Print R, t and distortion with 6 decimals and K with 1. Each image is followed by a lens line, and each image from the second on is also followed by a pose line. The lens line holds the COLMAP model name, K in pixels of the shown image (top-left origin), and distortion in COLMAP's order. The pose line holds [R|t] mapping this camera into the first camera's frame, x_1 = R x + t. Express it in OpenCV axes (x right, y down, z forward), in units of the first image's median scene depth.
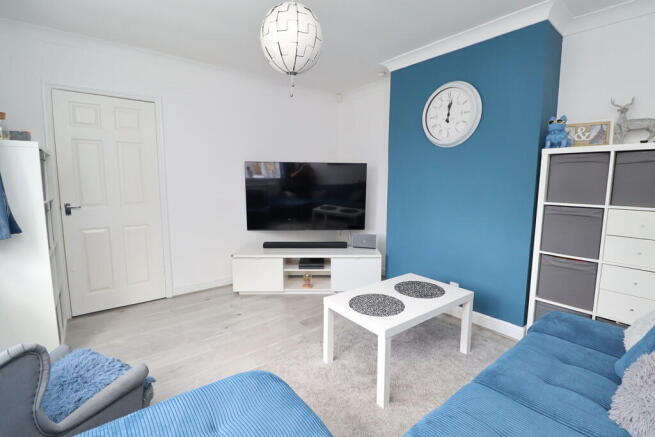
lens RADIAL K [[304.1, 0, 329.5], [0, 304.1, 216.1], [0, 0, 1]] dist [-0.017264, -0.004659]
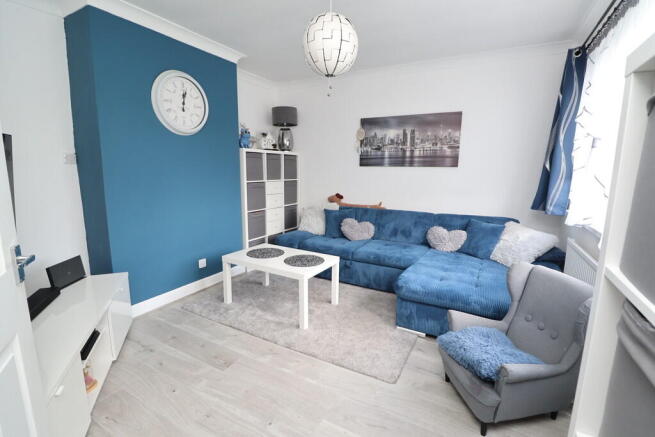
lens RADIAL K [[304.1, 0, 328.5], [0, 304.1, 219.0], [0, 0, 1]] dist [-0.017264, -0.004659]
pose [[-0.387616, -0.161636, 0.907539, -0.825668], [0.094282, 0.972393, 0.213455, -0.130441], [-0.916987, 0.168303, -0.361676, 1.021355]]
